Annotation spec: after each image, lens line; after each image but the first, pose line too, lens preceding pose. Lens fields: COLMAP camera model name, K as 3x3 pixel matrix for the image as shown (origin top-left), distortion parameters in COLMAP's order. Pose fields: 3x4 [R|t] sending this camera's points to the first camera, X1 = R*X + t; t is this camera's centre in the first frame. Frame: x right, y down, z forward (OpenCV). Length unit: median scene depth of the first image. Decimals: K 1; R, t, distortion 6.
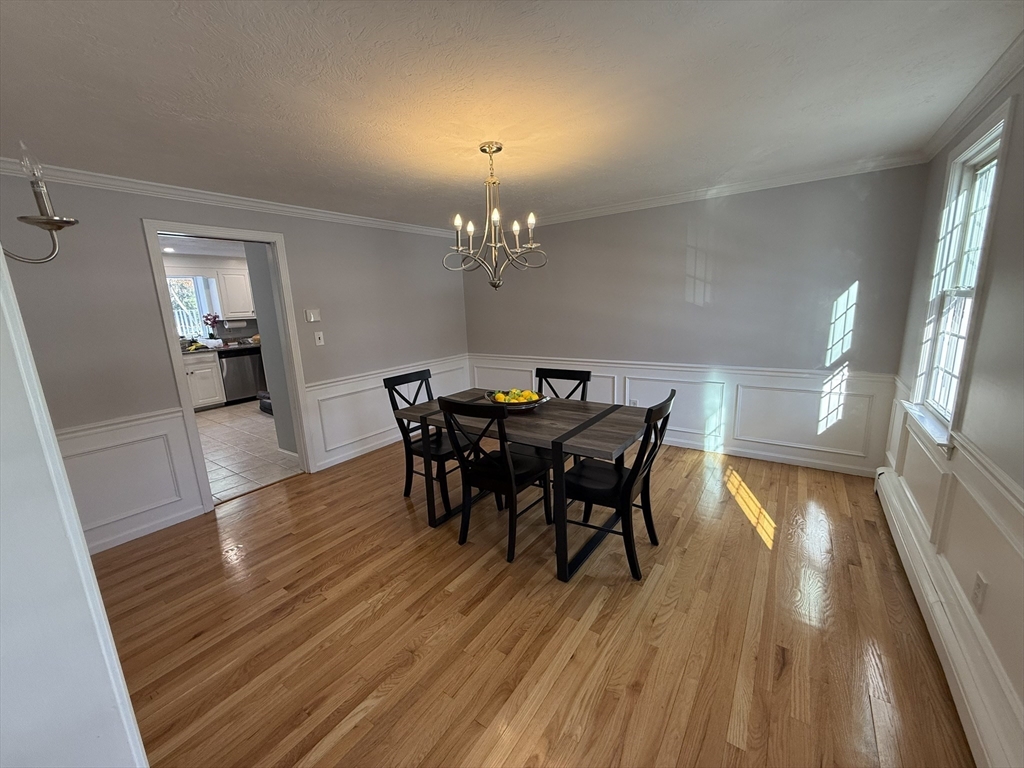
lens RADIAL K [[399.1, 0, 505.9], [0, 399.1, 383.3], [0, 0, 1]] dist [0.001216, 0.000051]
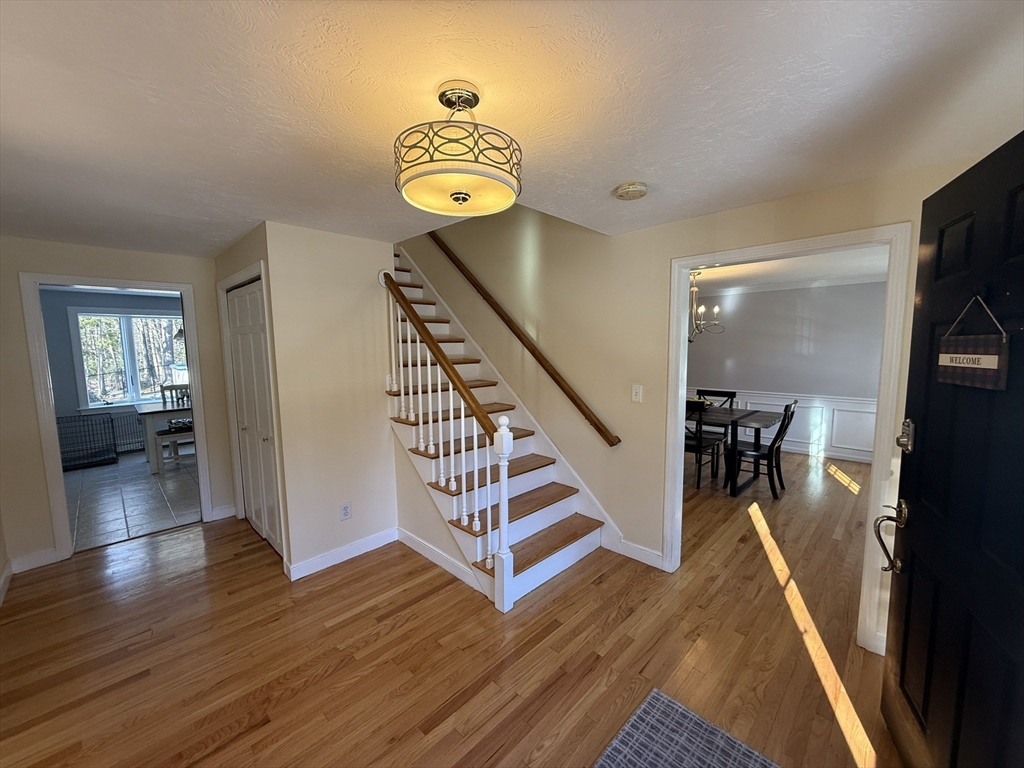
lens RADIAL K [[406.8, 0, 510.7], [0, 406.8, 386.4], [0, 0, 1]] dist [-0.000213, -0.000318]
pose [[0.988465, 0.047267, -0.143882, -0.449639], [-0.060426, 0.994241, -0.088507, 0.148120], [0.138870, 0.096181, 0.985629, -0.756974]]
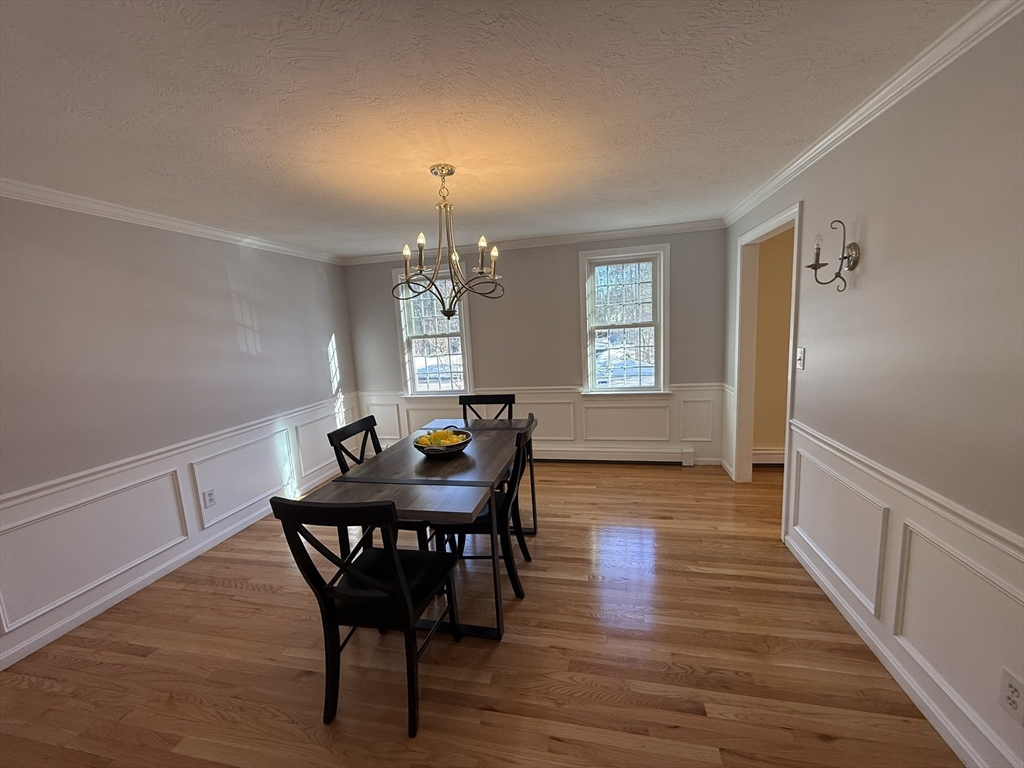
lens RADIAL K [[424.3, 0, 502.0], [0, 424.3, 387.5], [0, 0, 1]] dist [-0.000247, -0.000072]
pose [[-0.385796, -0.070665, 0.919874, -0.772772], [0.257048, 0.949348, 0.180736, -0.184318], [-0.886052, 0.306179, -0.348090, 1.020292]]
